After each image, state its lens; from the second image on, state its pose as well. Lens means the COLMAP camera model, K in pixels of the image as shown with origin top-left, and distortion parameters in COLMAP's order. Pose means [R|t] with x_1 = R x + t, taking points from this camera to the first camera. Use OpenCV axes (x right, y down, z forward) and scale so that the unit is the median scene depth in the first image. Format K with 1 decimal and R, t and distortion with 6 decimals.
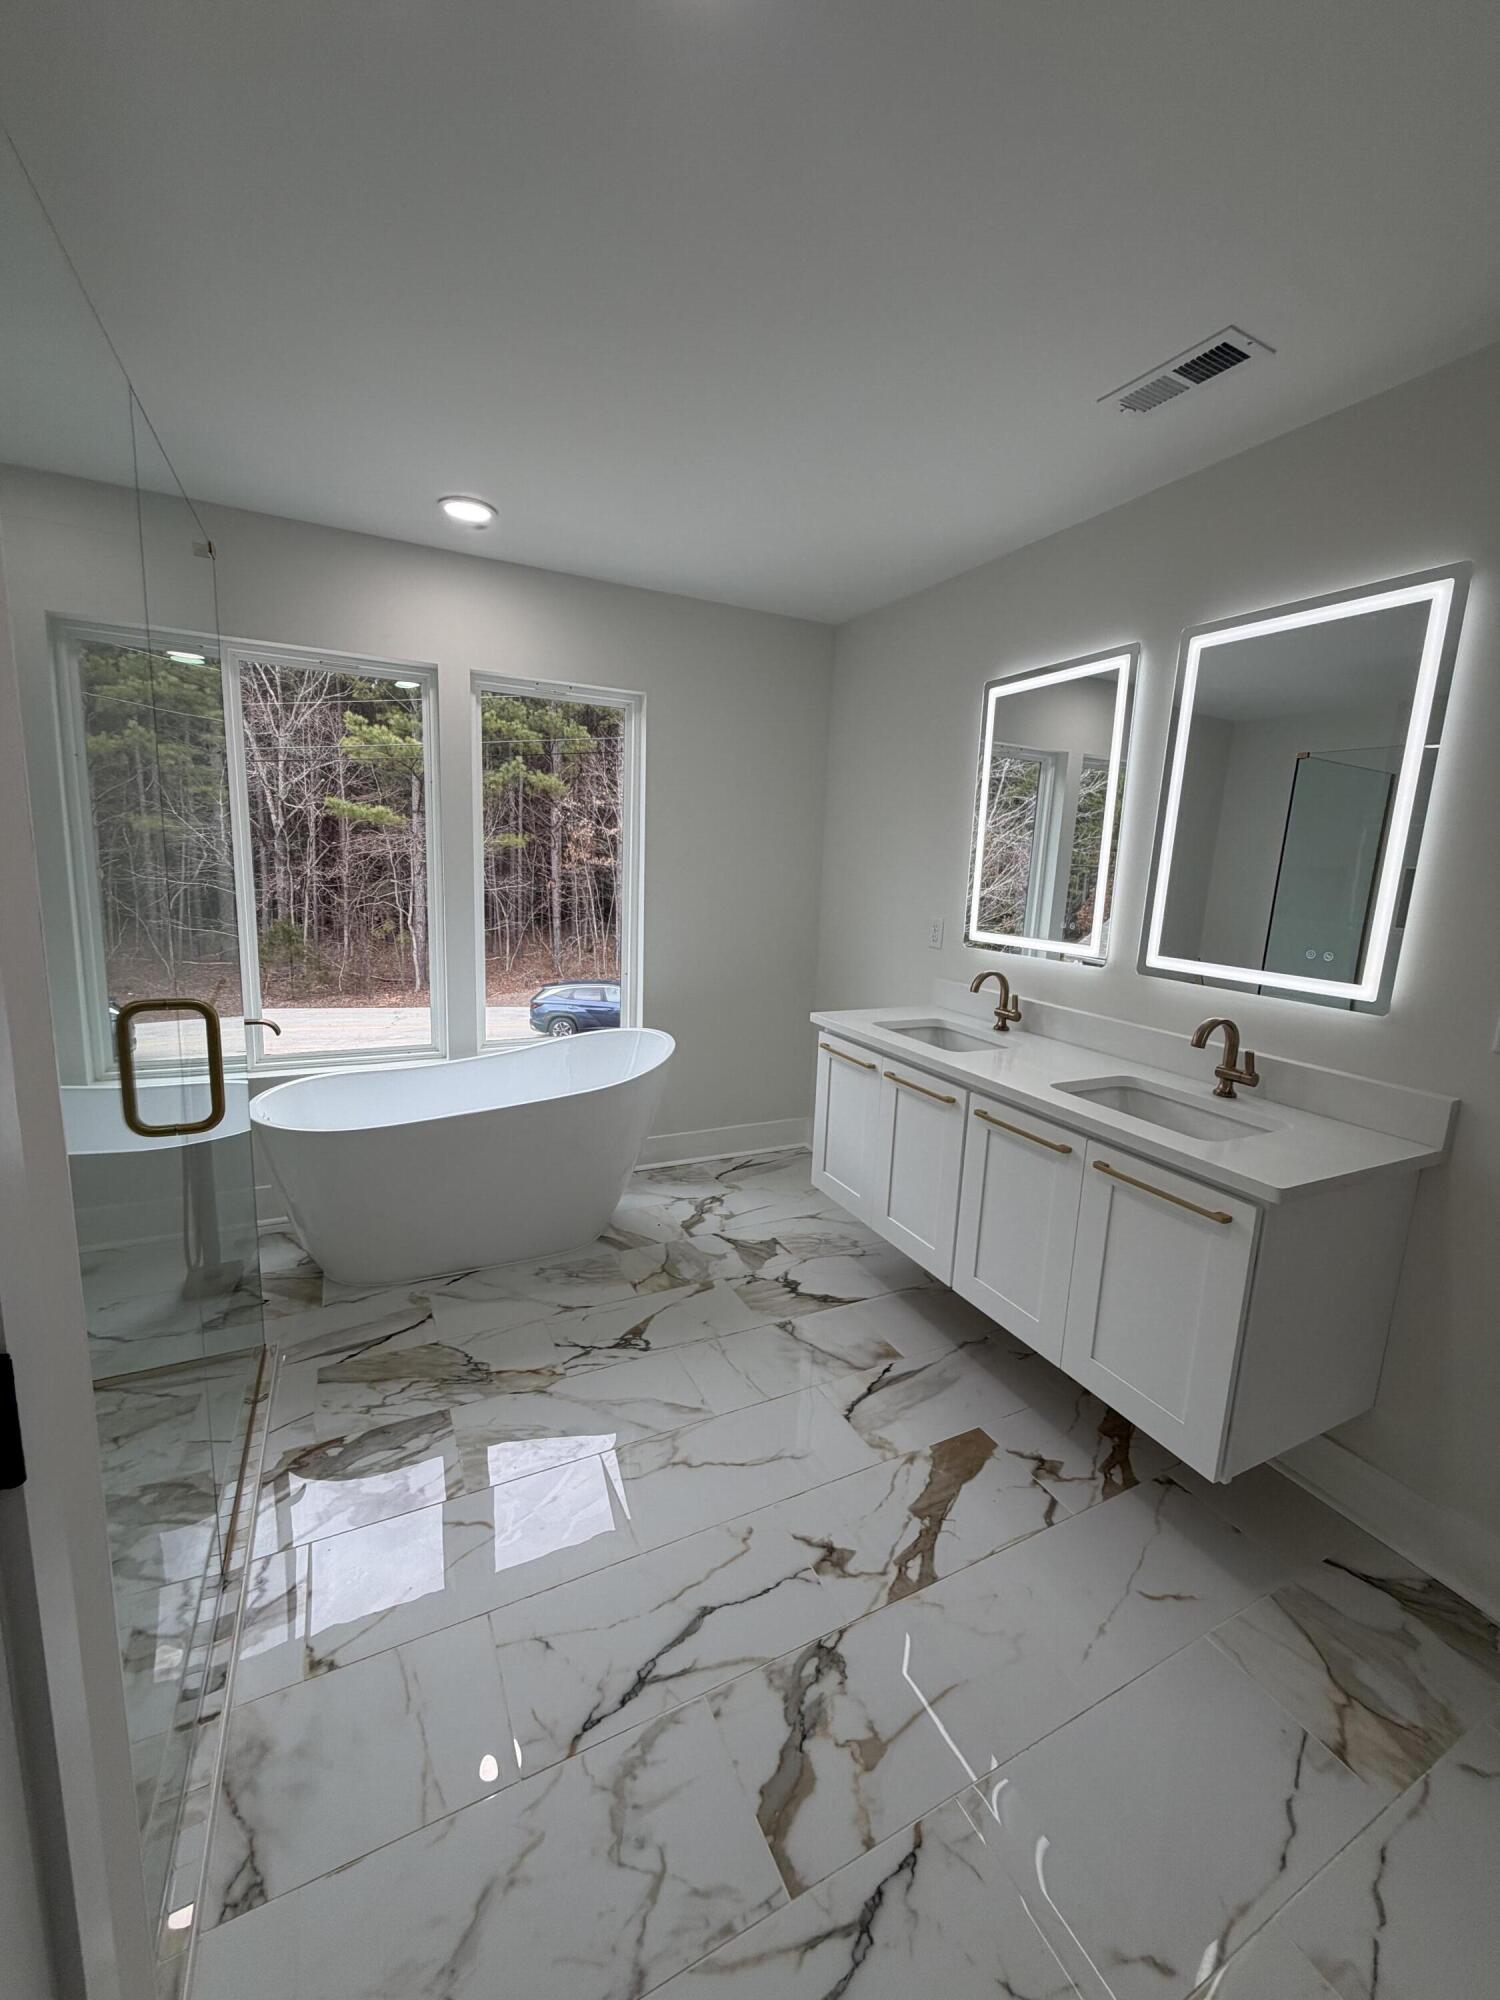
lens RADIAL K [[796.7, 0, 757.2], [0, 796.7, 998.7], [0, 0, 1]] dist [0.002198, 0.000105]
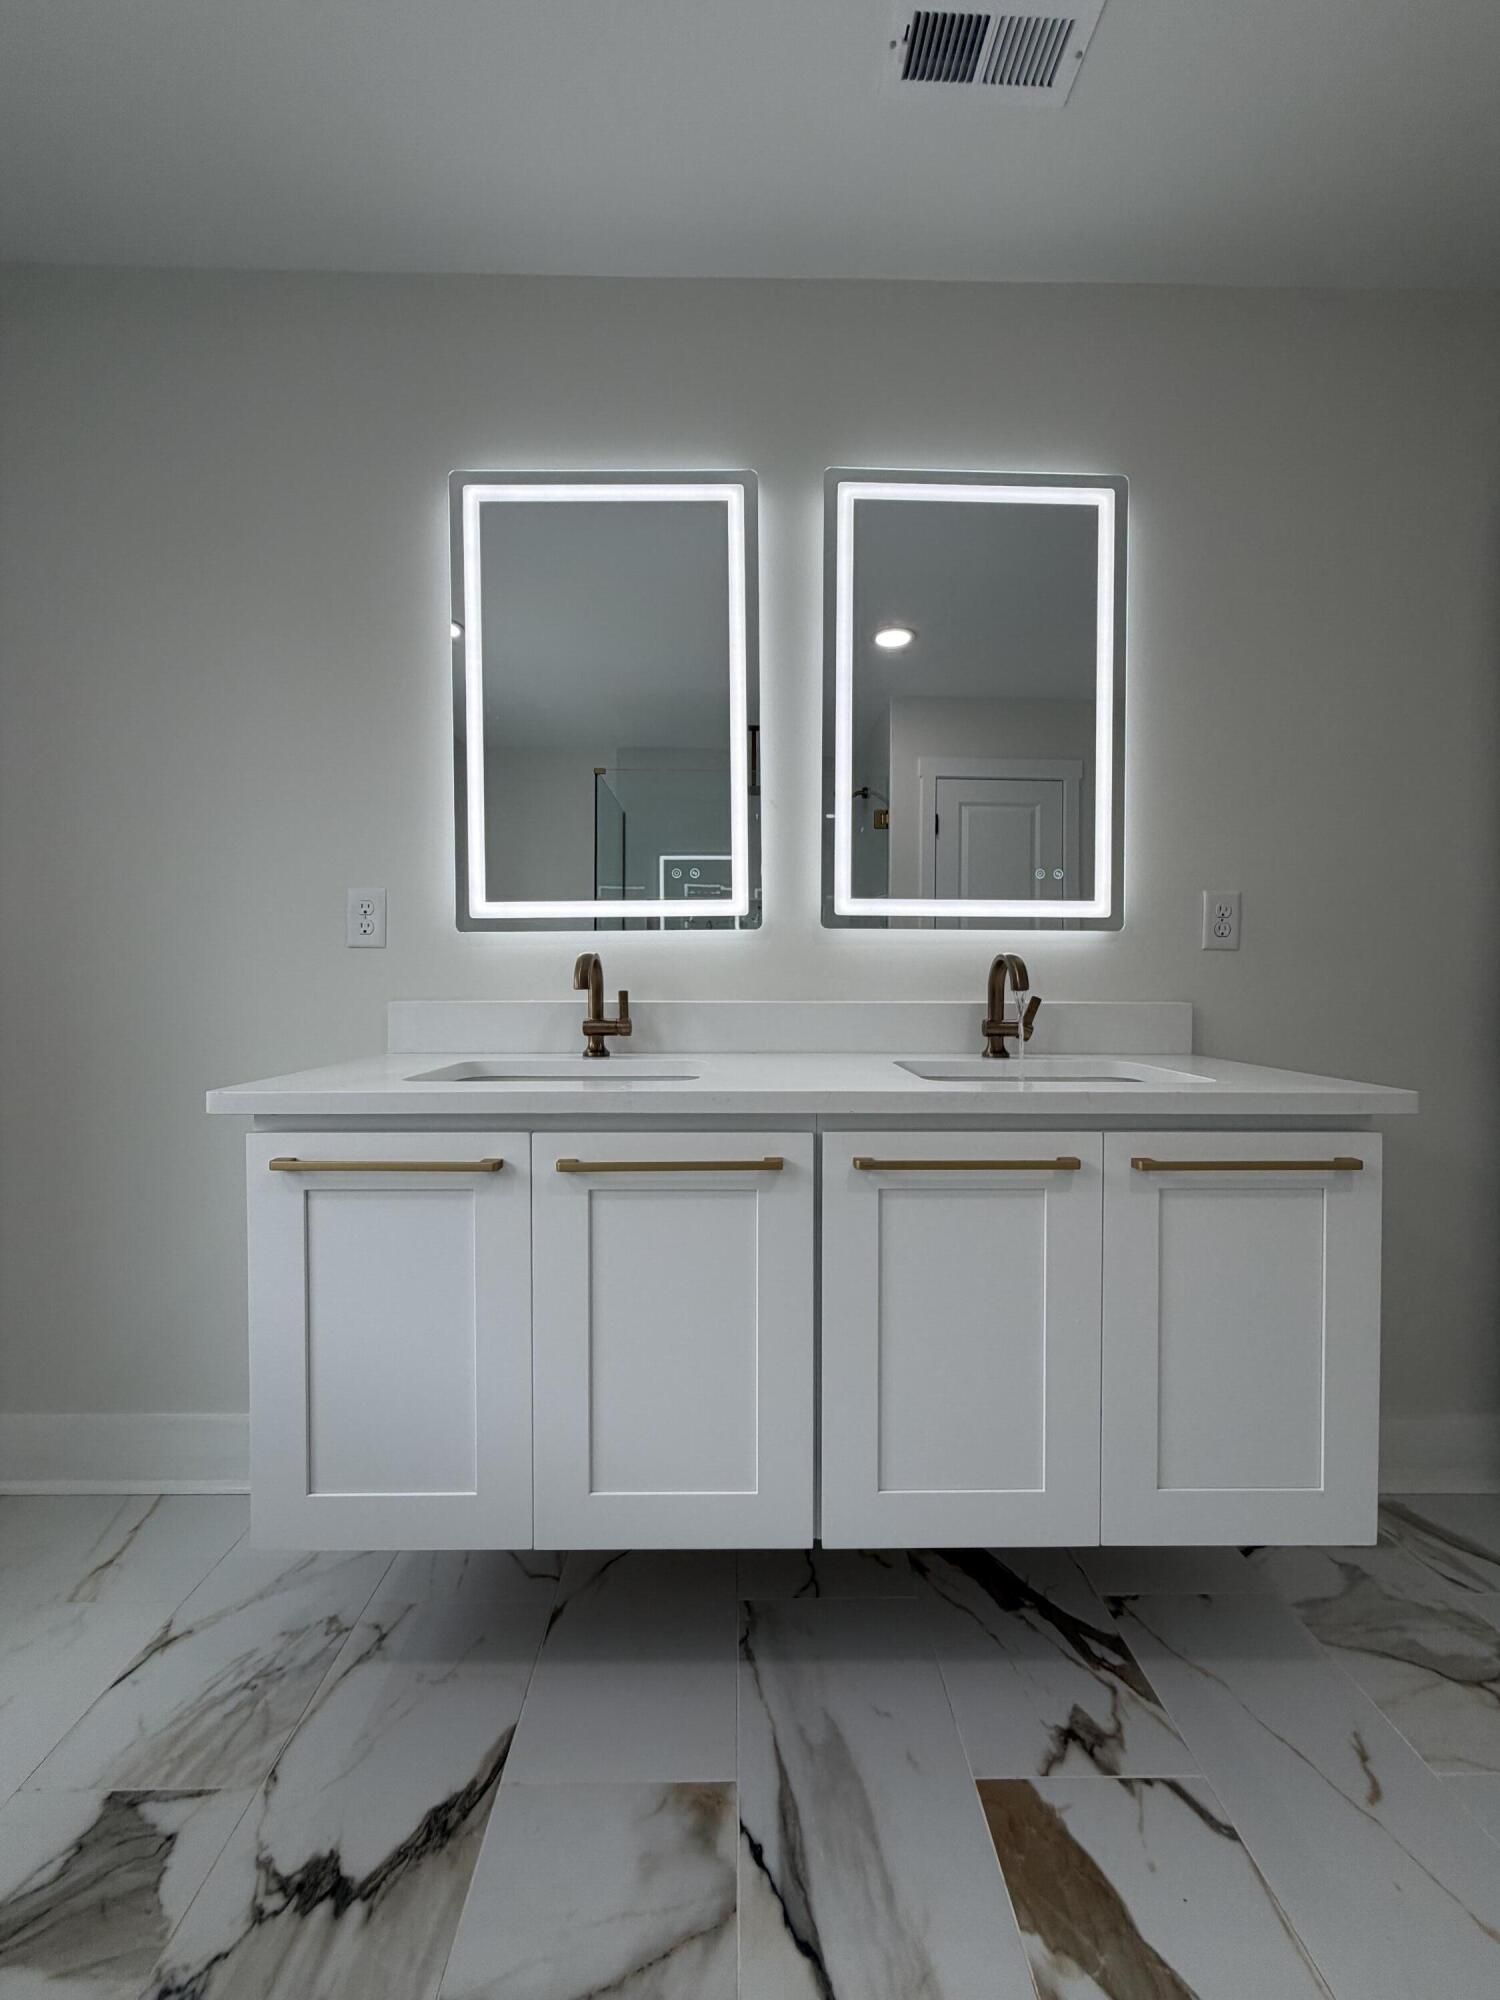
lens RADIAL K [[796.7, 0, 740.2], [0, 796.7, 993.8], [0, 0, 1]] dist [0.002198, 0.000105]
pose [[0.437967, -0.055950, 0.897248, -0.202735], [0.172566, 0.984733, -0.022828, 0.031763], [-0.882273, 0.164832, 0.440936, 0.787909]]
